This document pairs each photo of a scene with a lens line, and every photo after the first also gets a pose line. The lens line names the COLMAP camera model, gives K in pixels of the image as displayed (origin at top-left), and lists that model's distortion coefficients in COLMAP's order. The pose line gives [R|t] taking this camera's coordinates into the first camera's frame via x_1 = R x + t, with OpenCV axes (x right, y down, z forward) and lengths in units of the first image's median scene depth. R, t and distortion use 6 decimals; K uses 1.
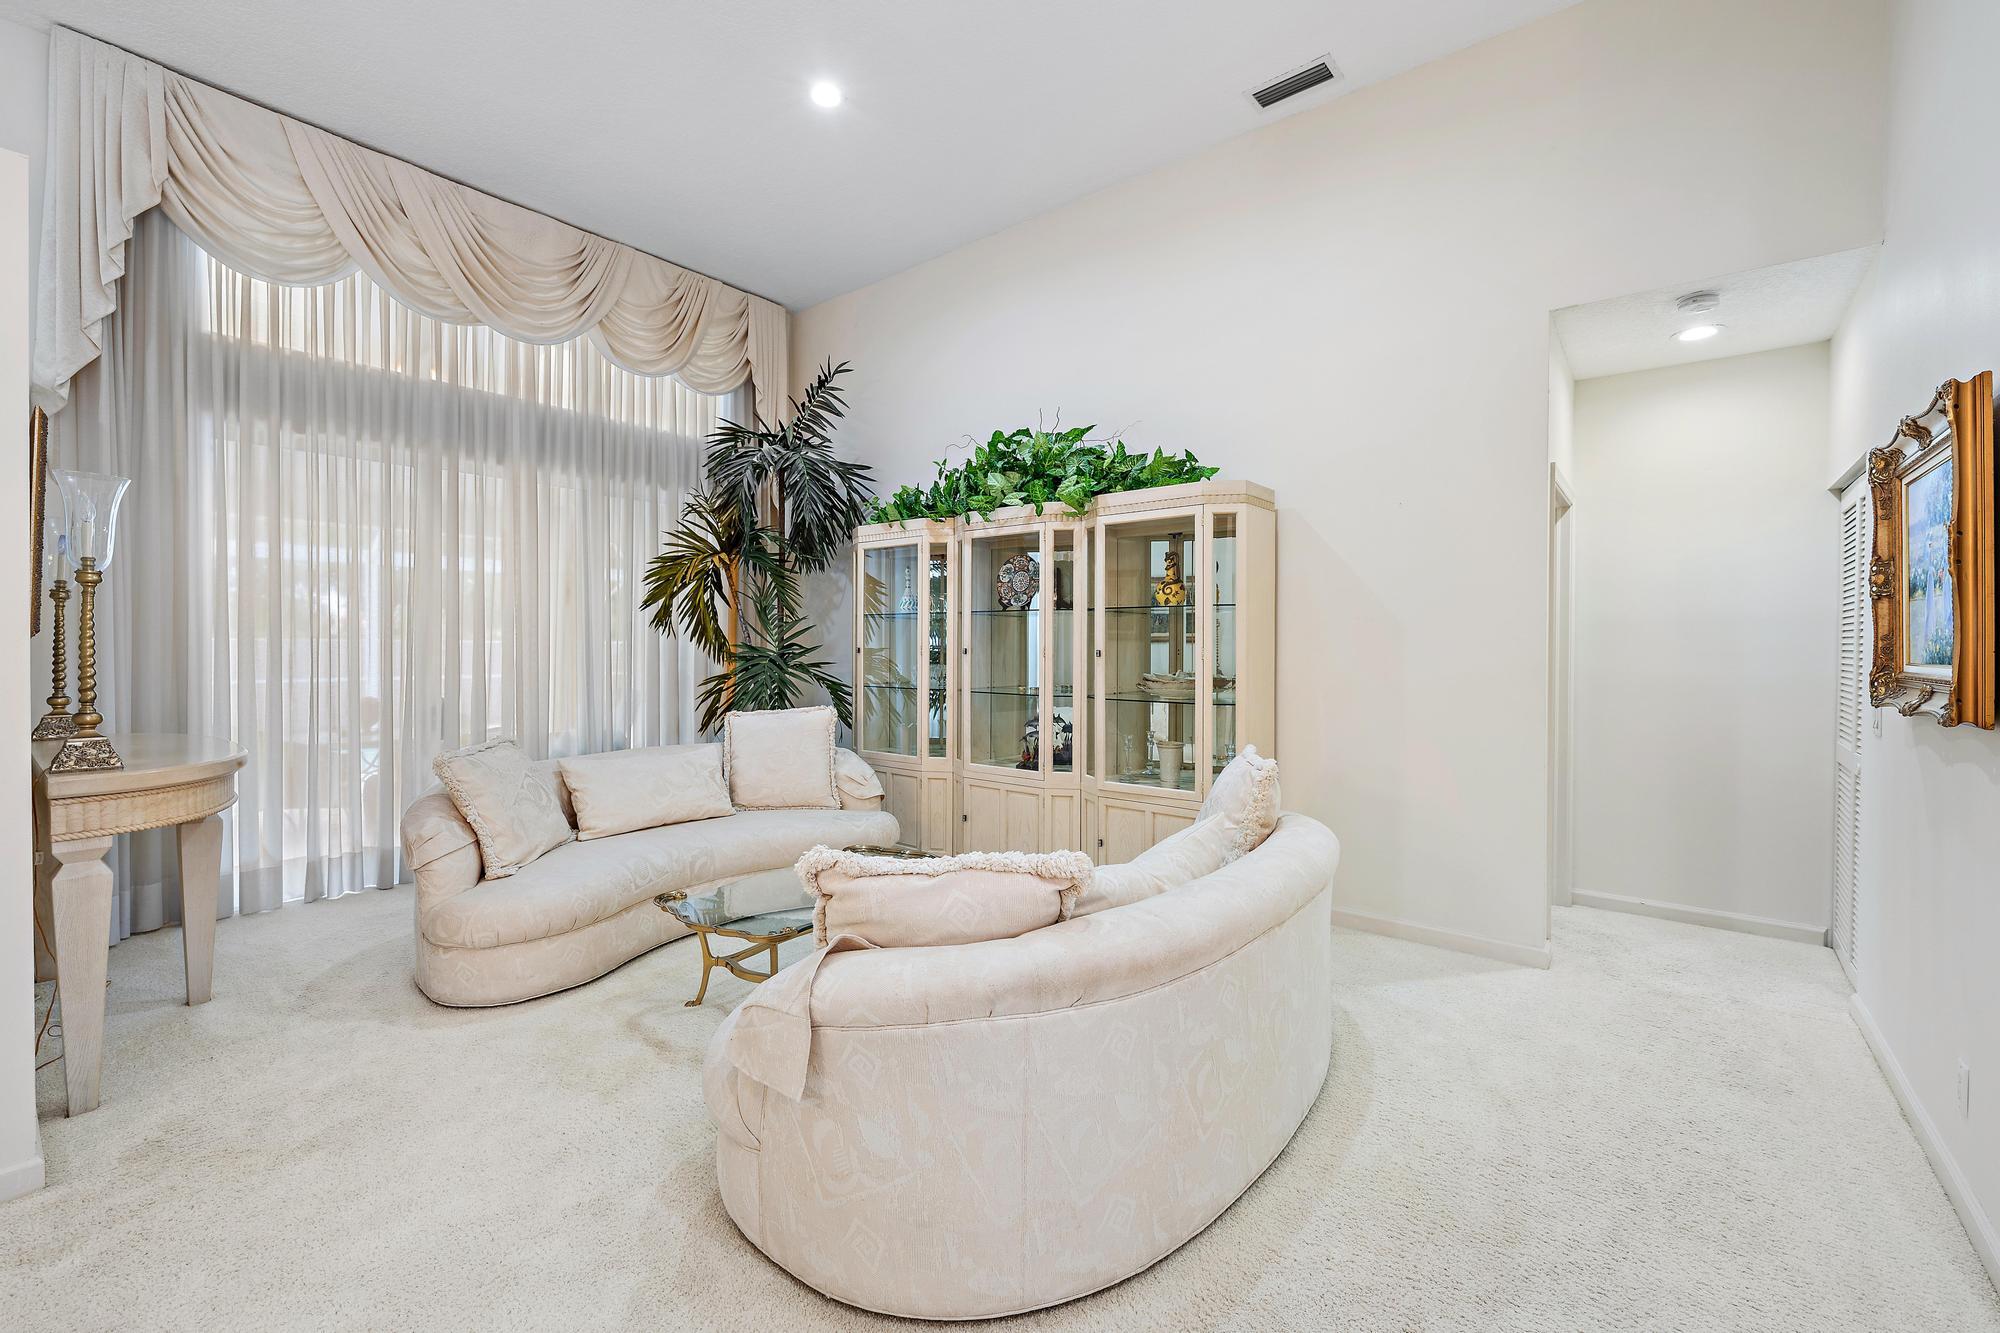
lens RADIAL K [[821.3, 0, 1005.5], [0, 821.3, 654.5], [0, 0, 1]] dist [-0.001687, 0.000318]
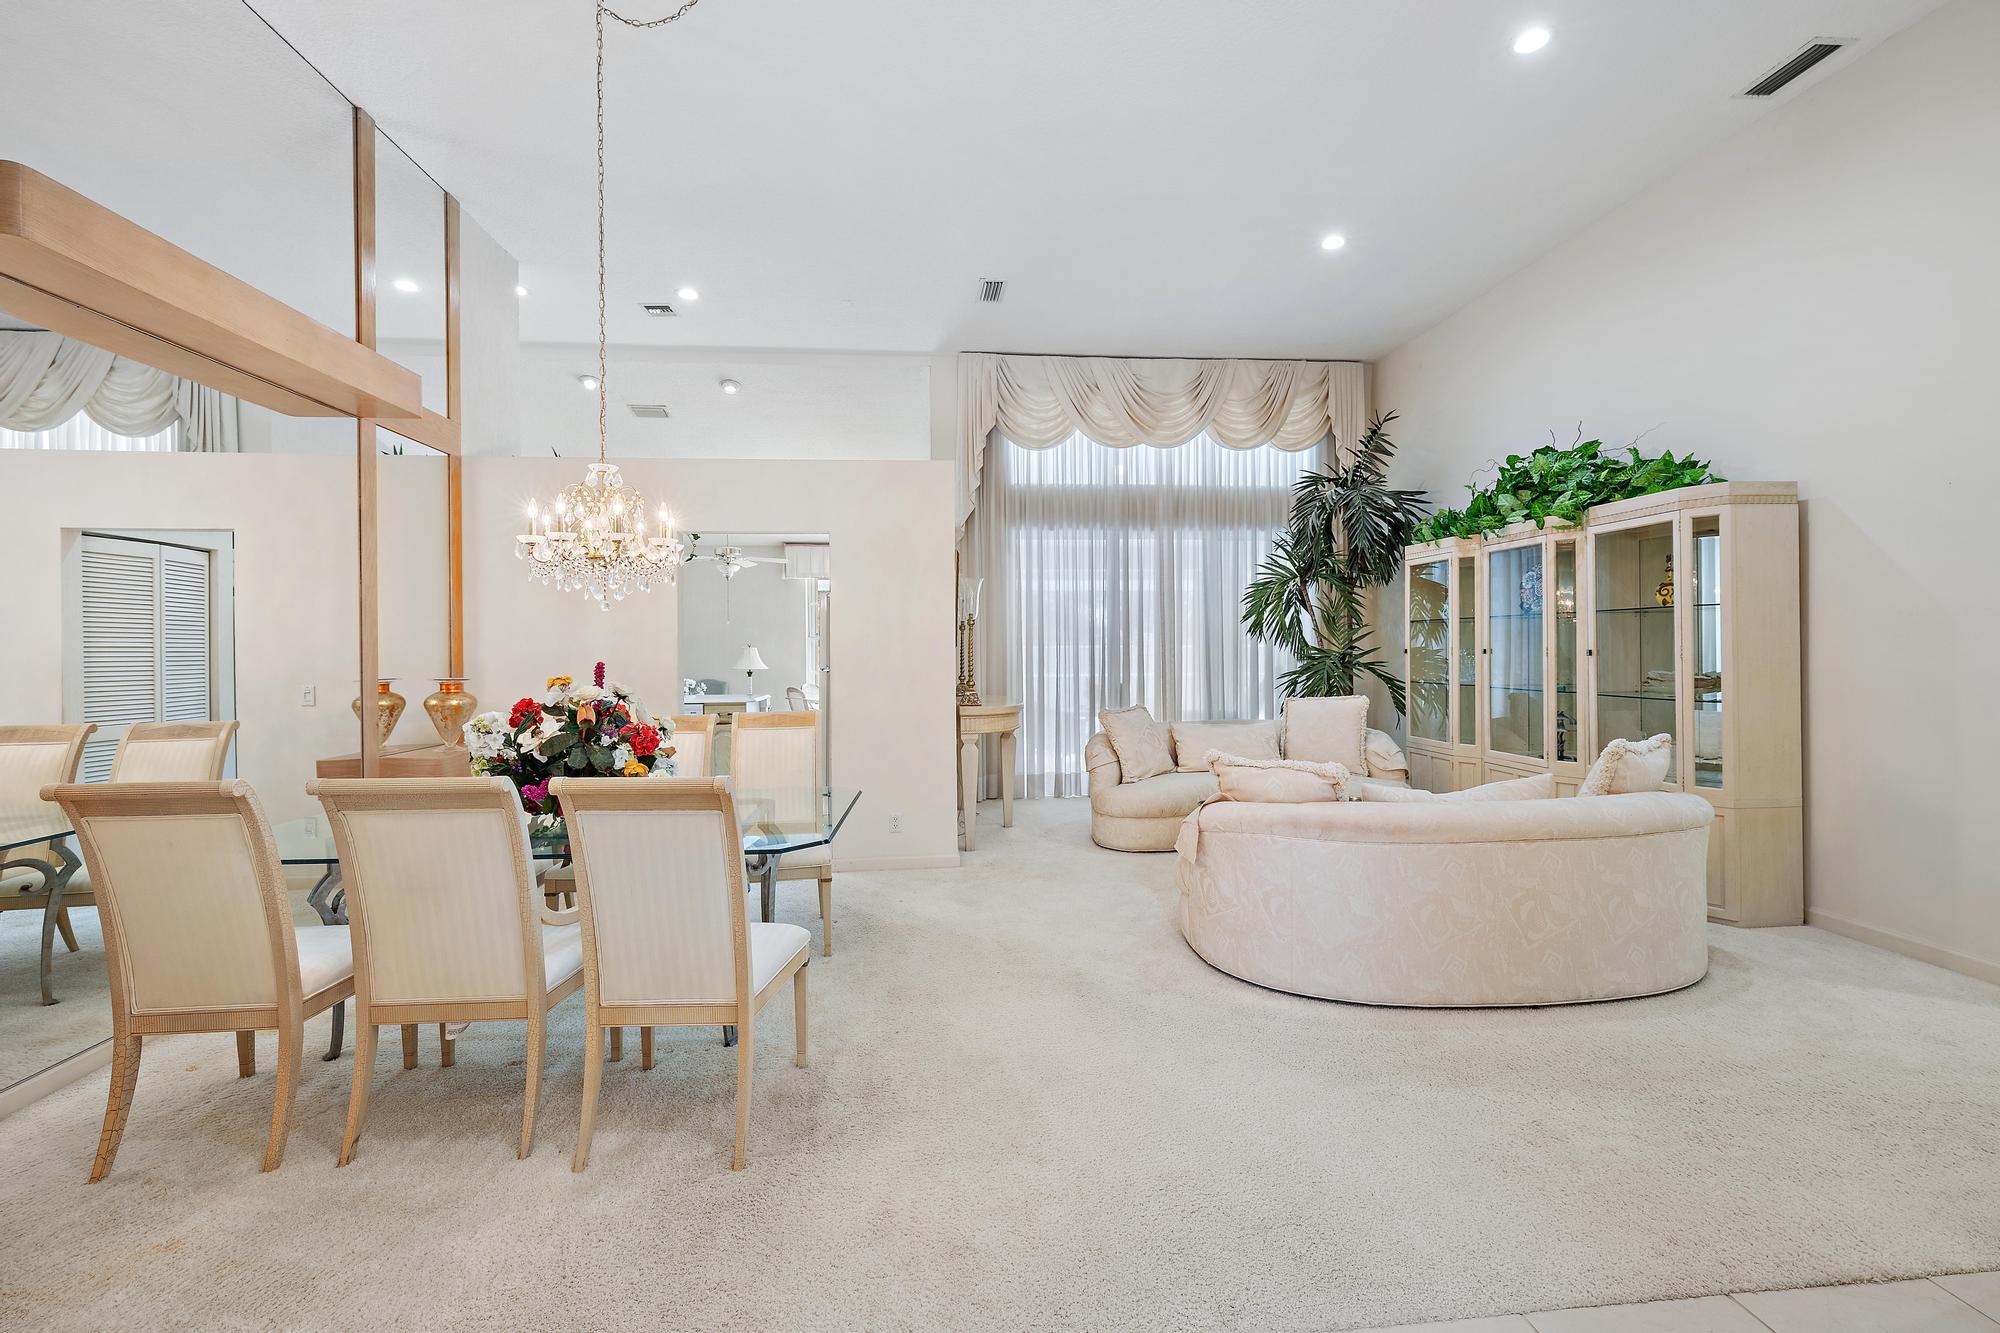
lens RADIAL K [[821.3, 0, 1005.5], [0, 821.3, 654.5], [0, 0, 1]] dist [-0.001687, 0.000318]
pose [[0.696032, -0.004618, -0.717995, 0.321165], [0.003173, 0.999989, -0.003355, 0.002099], [0.718003, 0.000057, 0.696040, -0.284987]]
